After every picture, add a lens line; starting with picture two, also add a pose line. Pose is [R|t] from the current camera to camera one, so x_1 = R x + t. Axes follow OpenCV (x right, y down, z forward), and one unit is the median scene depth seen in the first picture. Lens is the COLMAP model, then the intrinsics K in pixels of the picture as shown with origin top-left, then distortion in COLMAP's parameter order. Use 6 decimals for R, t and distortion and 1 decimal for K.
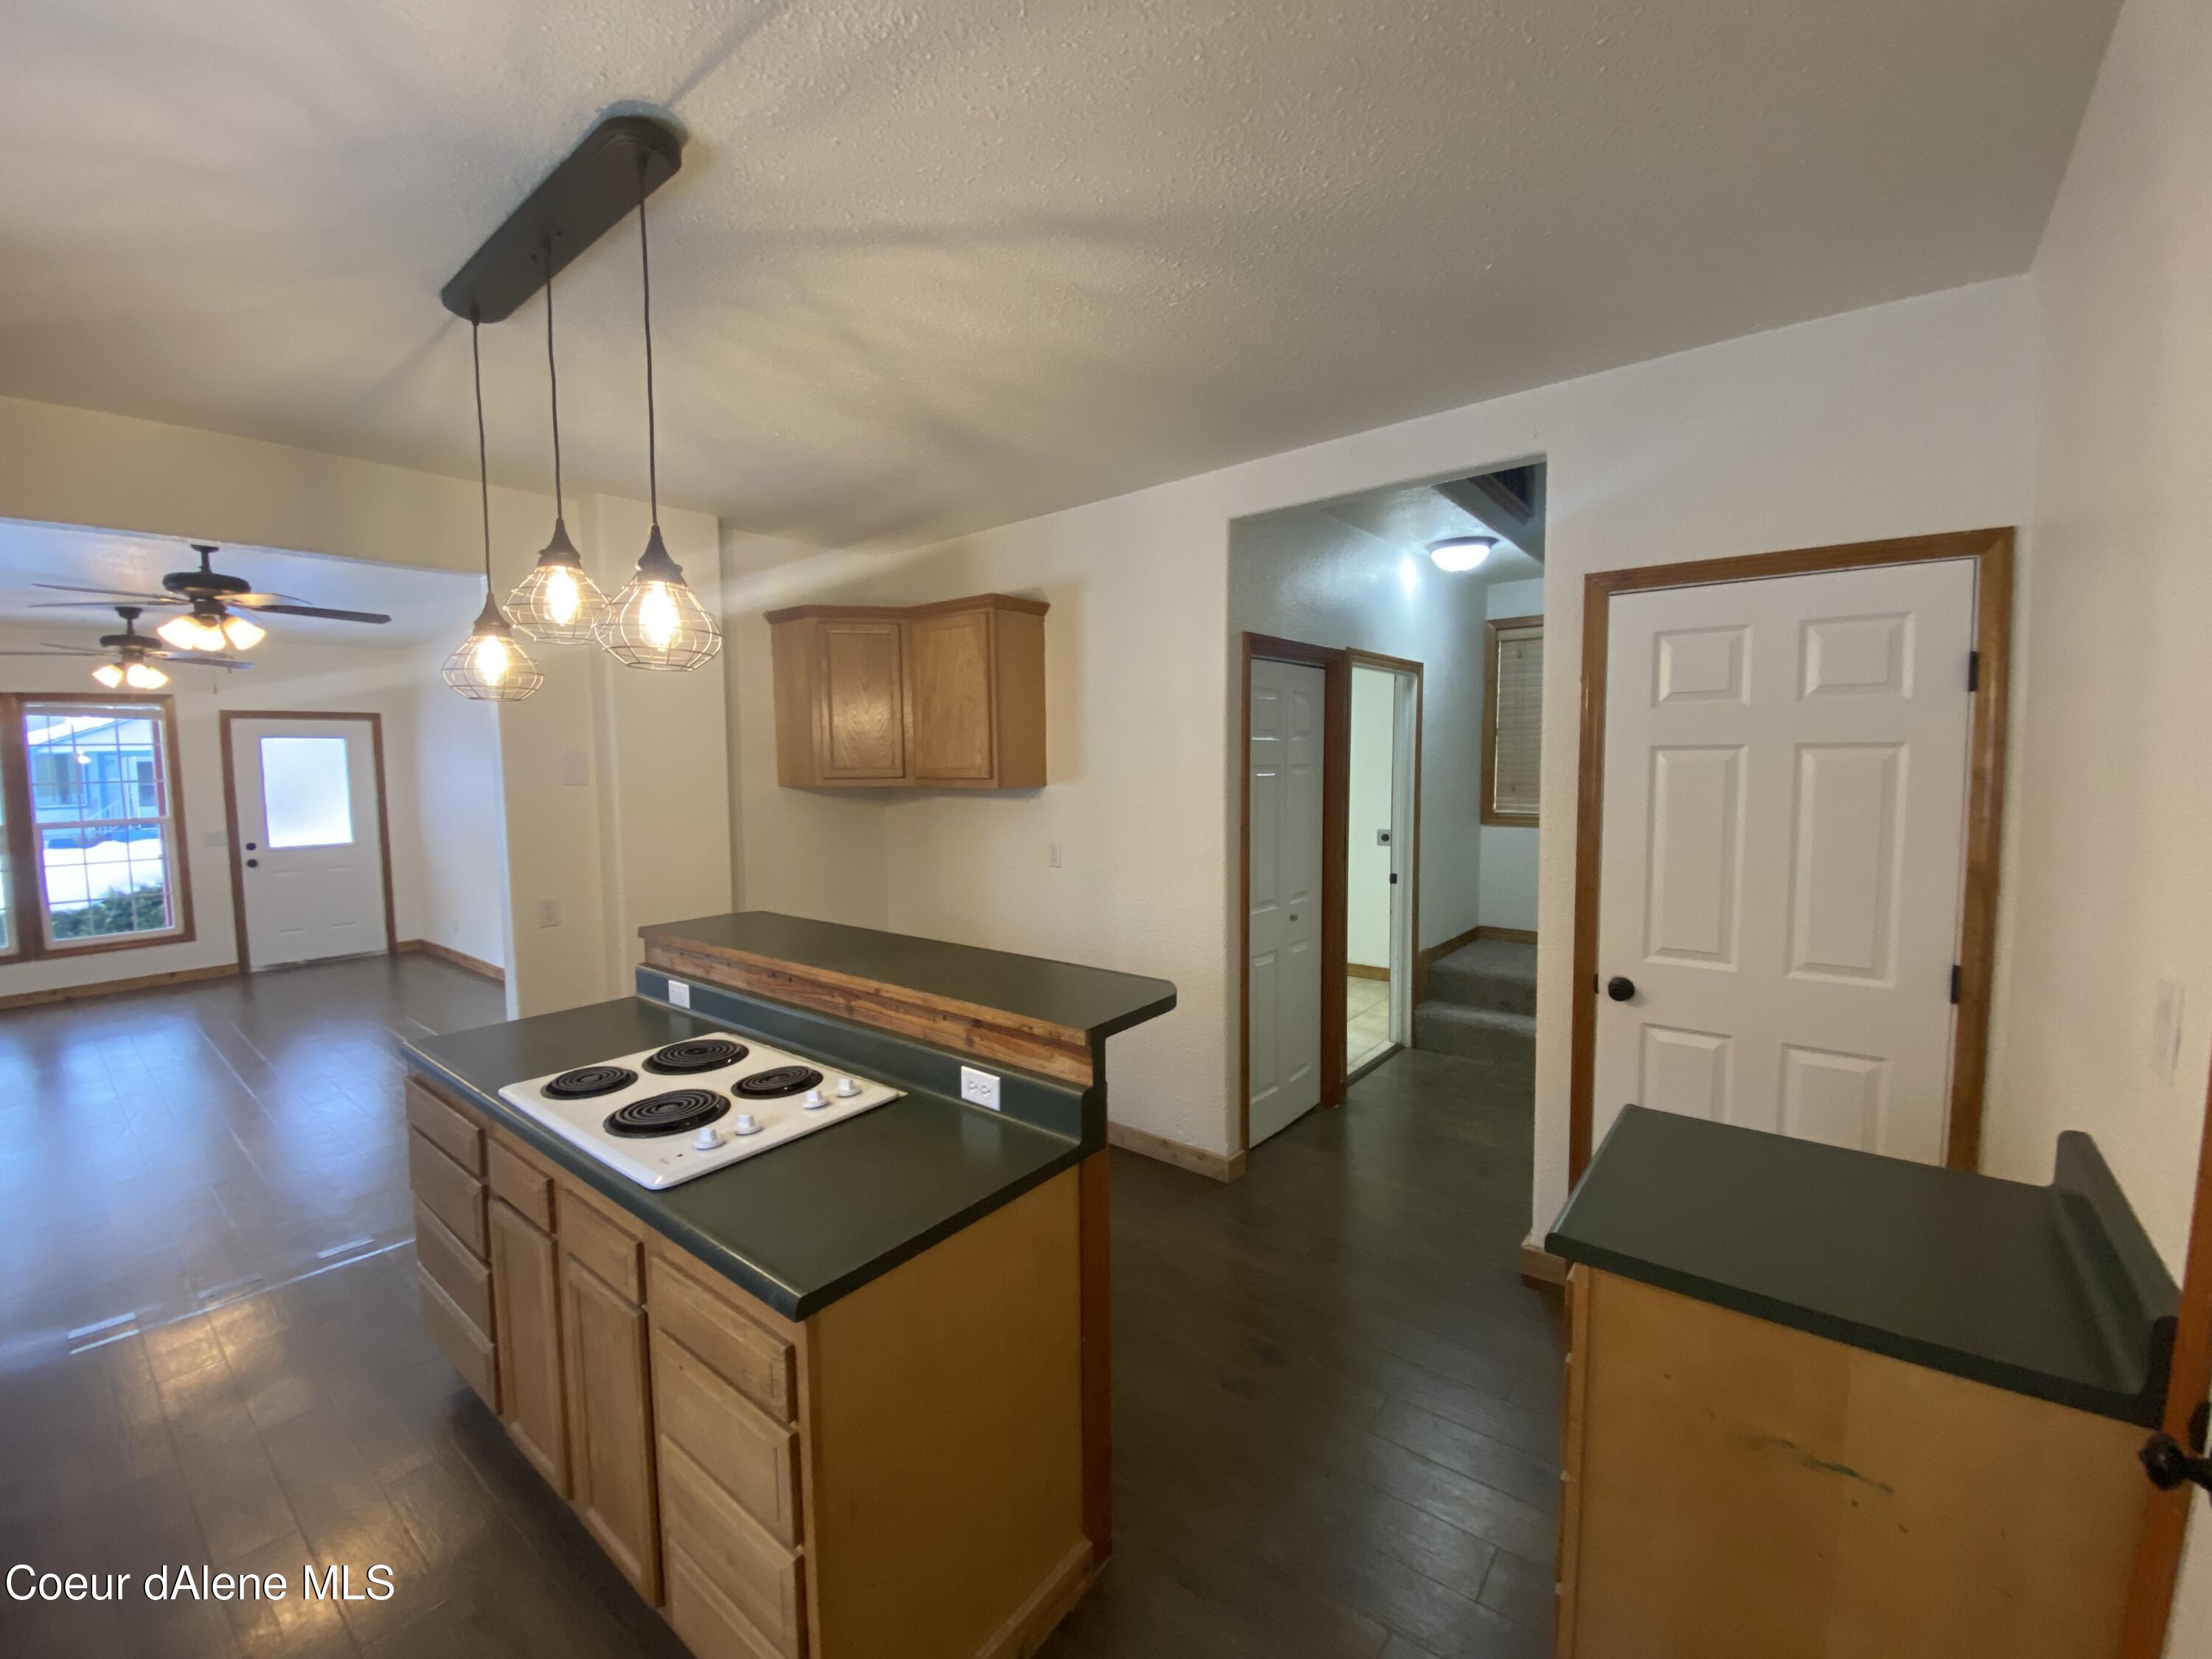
lens RADIAL K [[886.0, 0, 1095.3], [0, 886.0, 826.2], [0, 0, 1]] dist [0.029992, -0.026468]
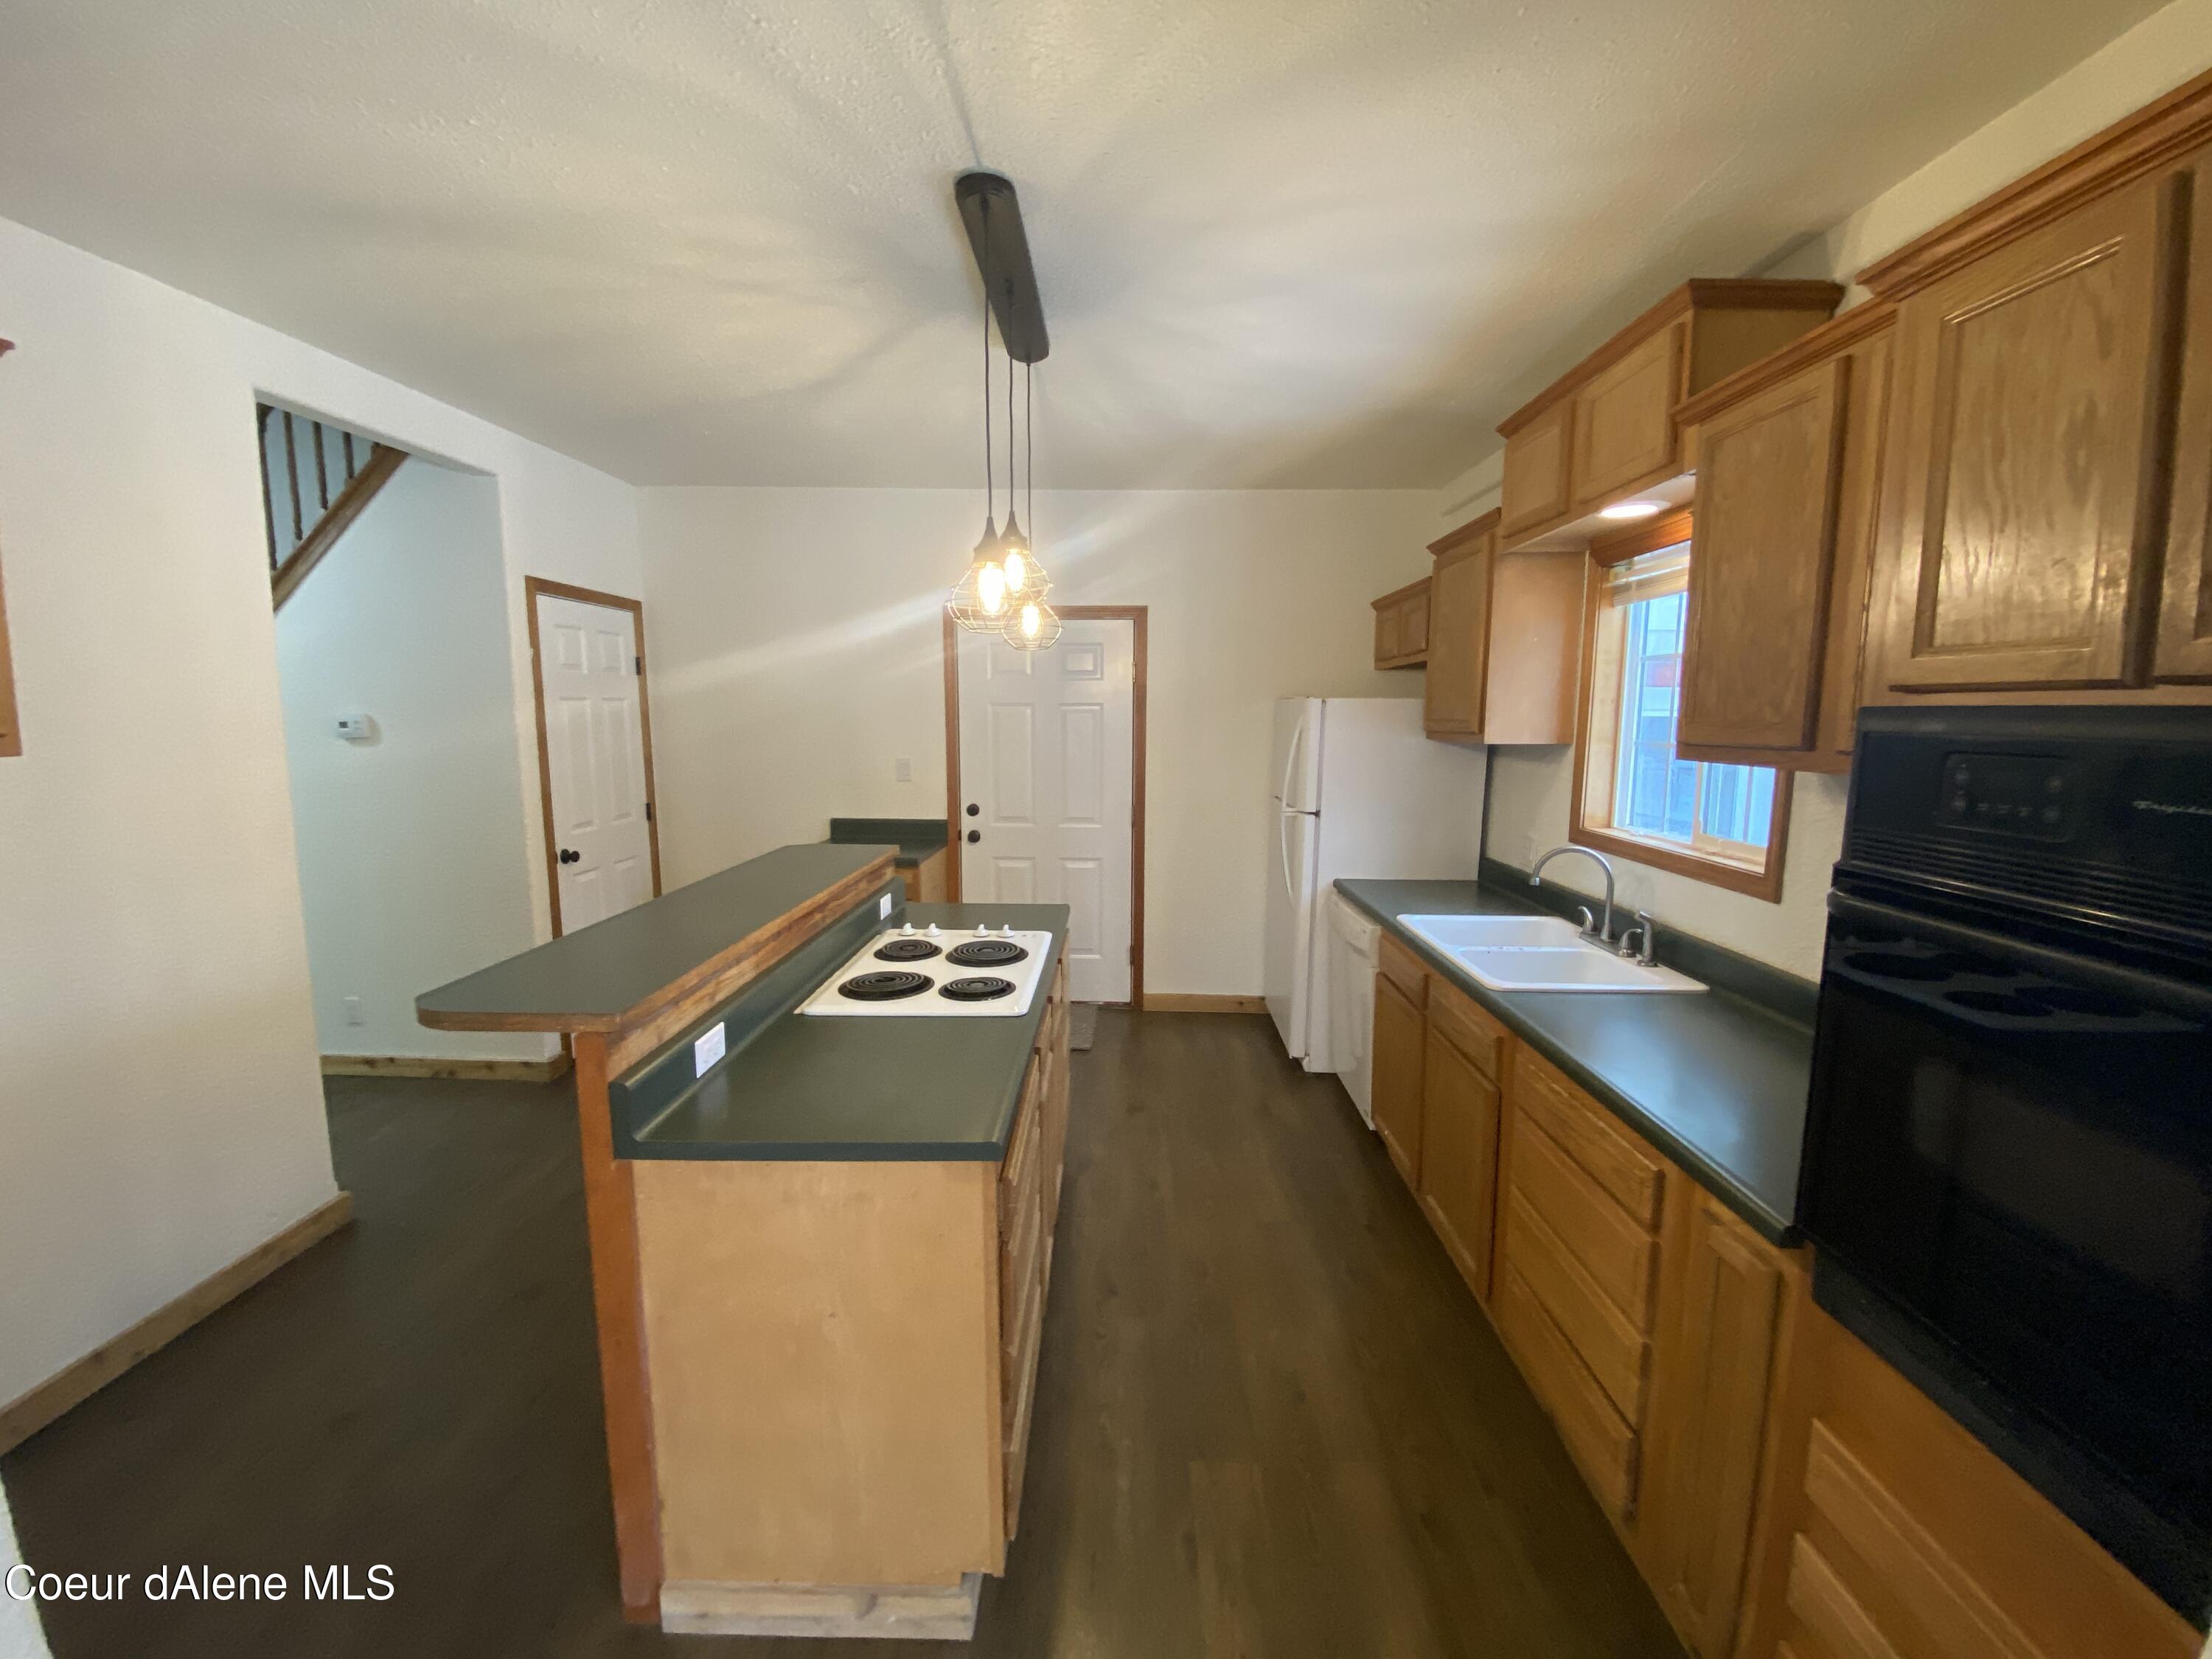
lens RADIAL K [[877.3, 0, 1113.2], [0, 877.3, 824.2], [0, 0, 1]] dist [0.029034, -0.022514]
pose [[-0.611295, -0.094680, 0.785719, -0.798407], [0.062267, 0.983986, 0.167015, -0.045780], [-0.788950, 0.151020, -0.595610, 0.789246]]
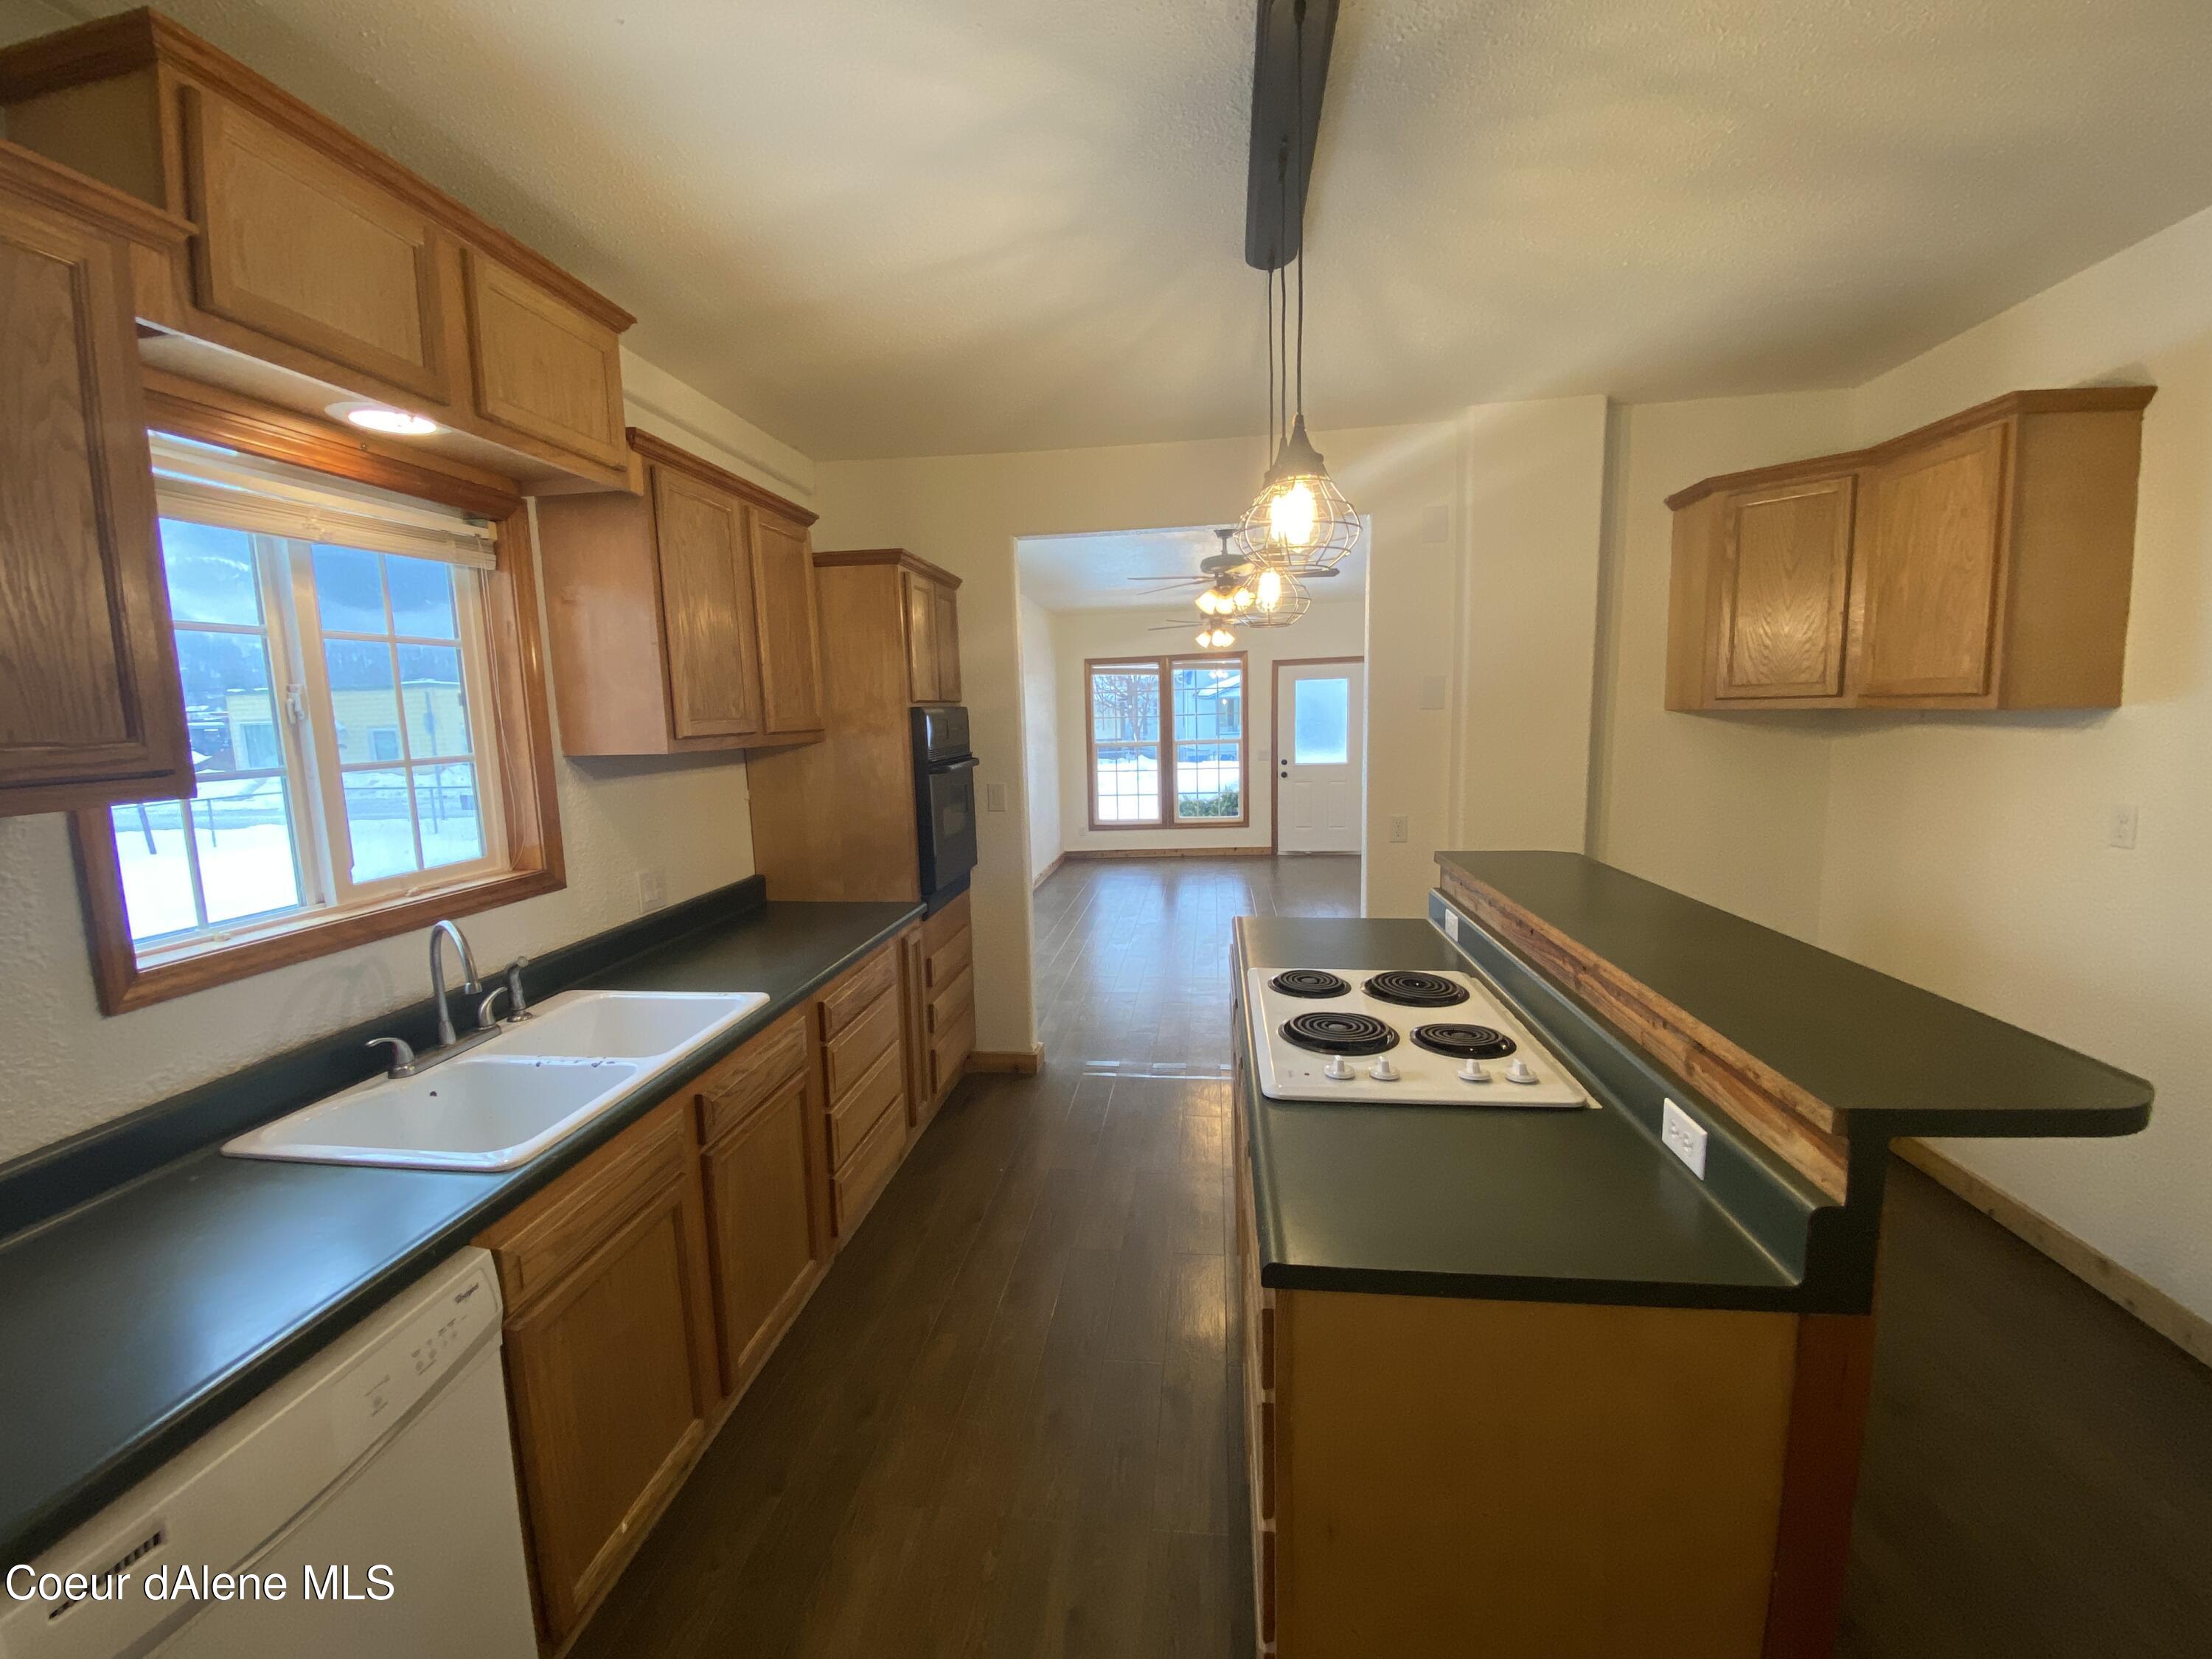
lens RADIAL K [[886.0, 0, 1095.3], [0, 886.0, 826.2], [0, 0, 1]] dist [0.029992, -0.026468]
pose [[0.515628, 0.103765, -0.850506, 0.094270], [-0.042203, 0.994511, 0.095748, 0.005208], [0.855773, -0.013477, 0.517177, 0.126030]]
